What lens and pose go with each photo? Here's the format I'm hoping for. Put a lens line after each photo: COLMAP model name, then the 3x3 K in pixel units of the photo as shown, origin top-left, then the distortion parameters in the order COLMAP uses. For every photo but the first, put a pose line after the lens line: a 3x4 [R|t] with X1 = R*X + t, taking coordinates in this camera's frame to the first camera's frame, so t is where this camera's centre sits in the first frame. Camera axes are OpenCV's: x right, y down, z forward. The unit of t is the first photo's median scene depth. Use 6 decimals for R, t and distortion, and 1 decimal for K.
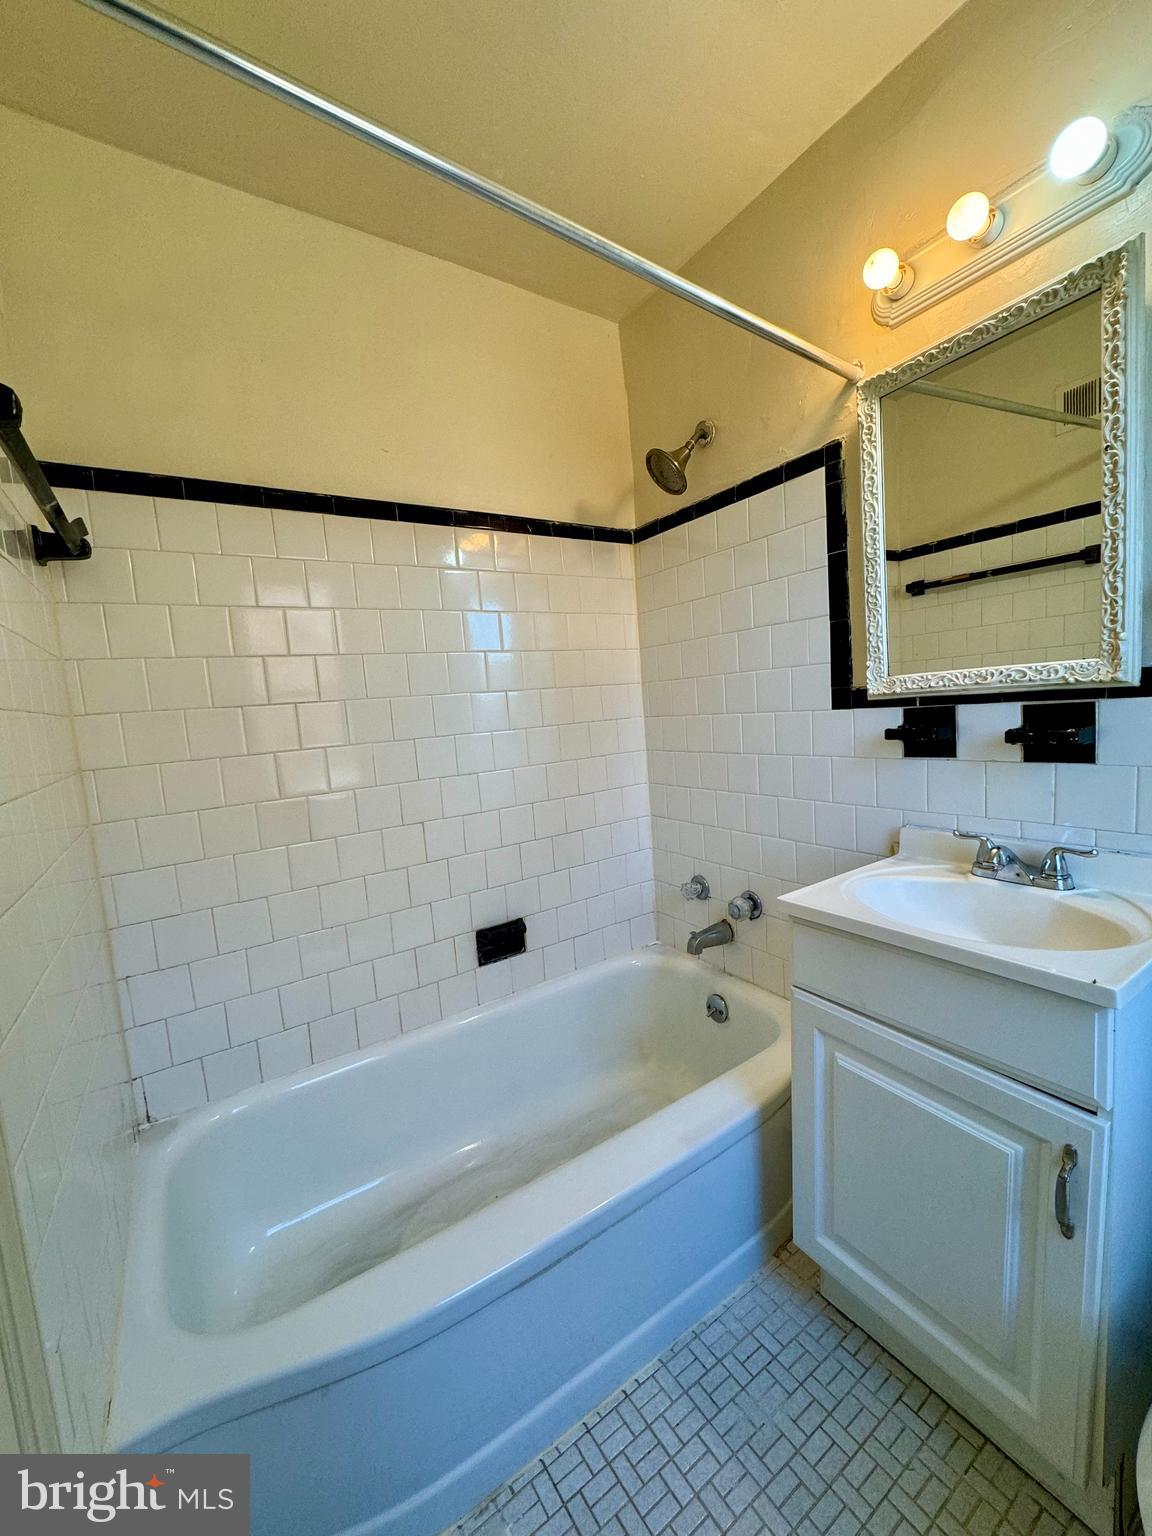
lens RADIAL K [[613.2, 0, 576.0], [0, 613.2, 768.0], [0, 0, 1]] dist [0.000464, 0.000830]
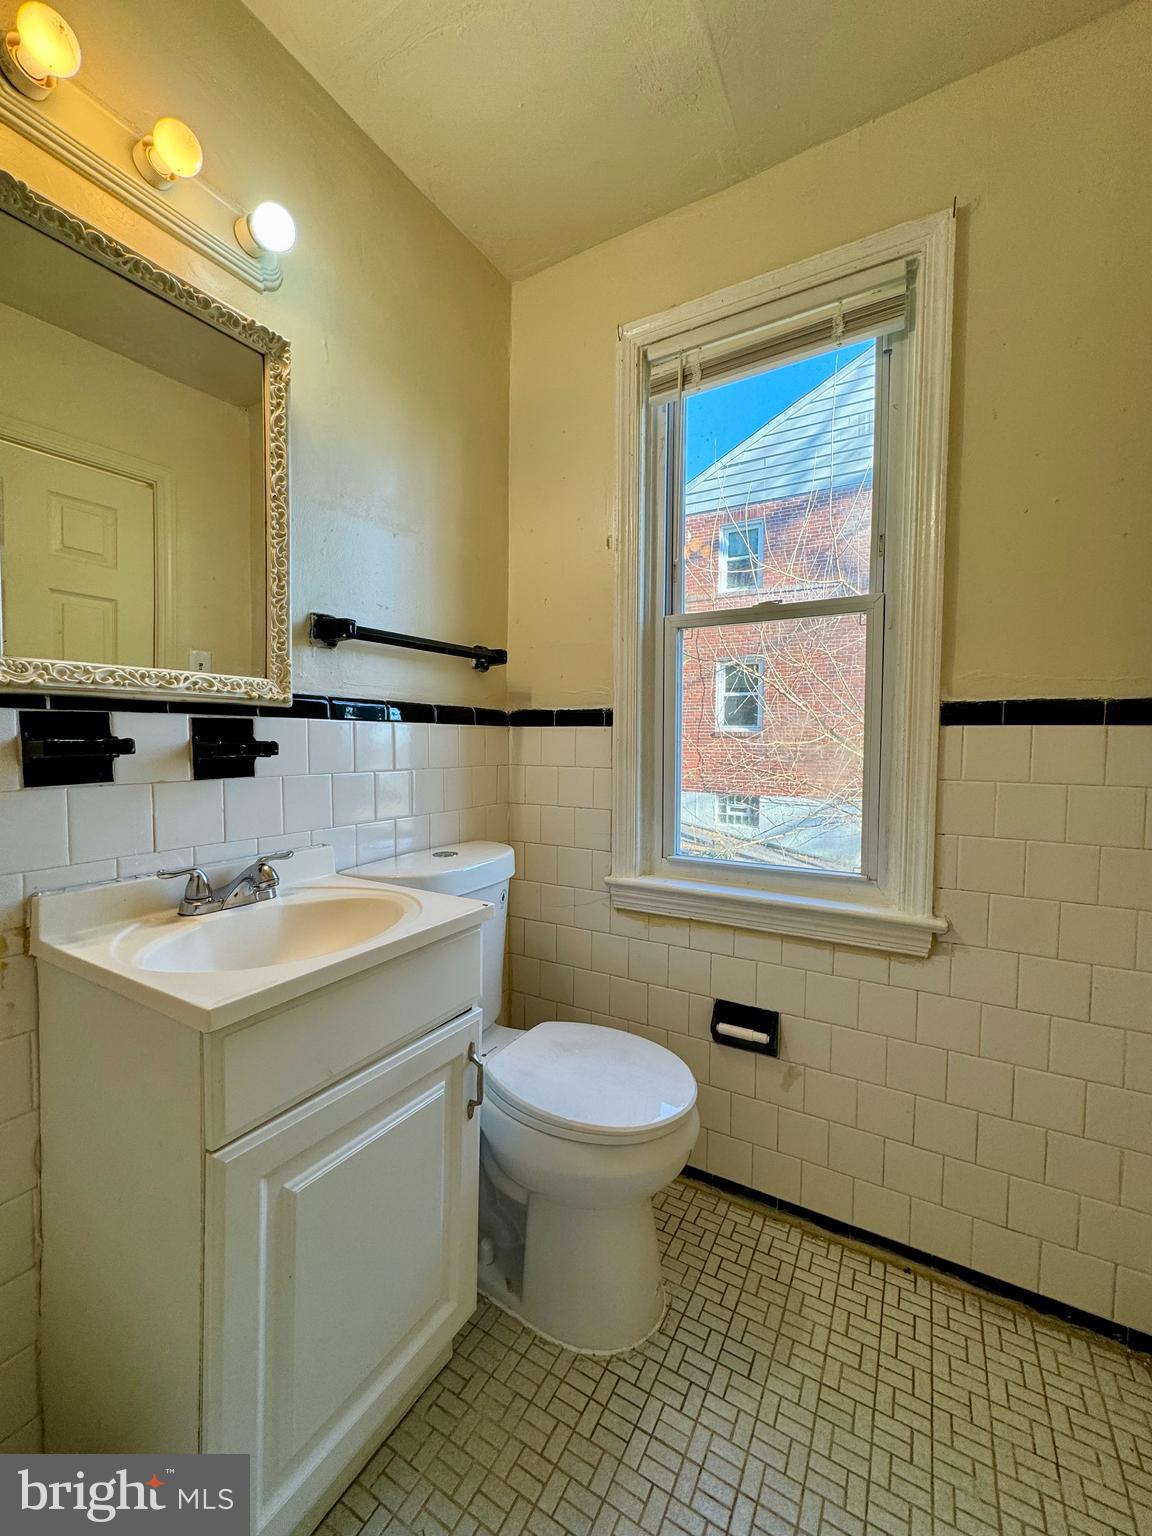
lens RADIAL K [[613.2, 0, 576.0], [0, 613.2, 768.0], [0, 0, 1]] dist [0.000464, 0.000830]
pose [[-0.443870, 0.025205, 0.895737, -0.364504], [0.113821, 0.993094, 0.028458, 0.011640], [-0.888833, 0.114585, -0.443673, 0.976057]]
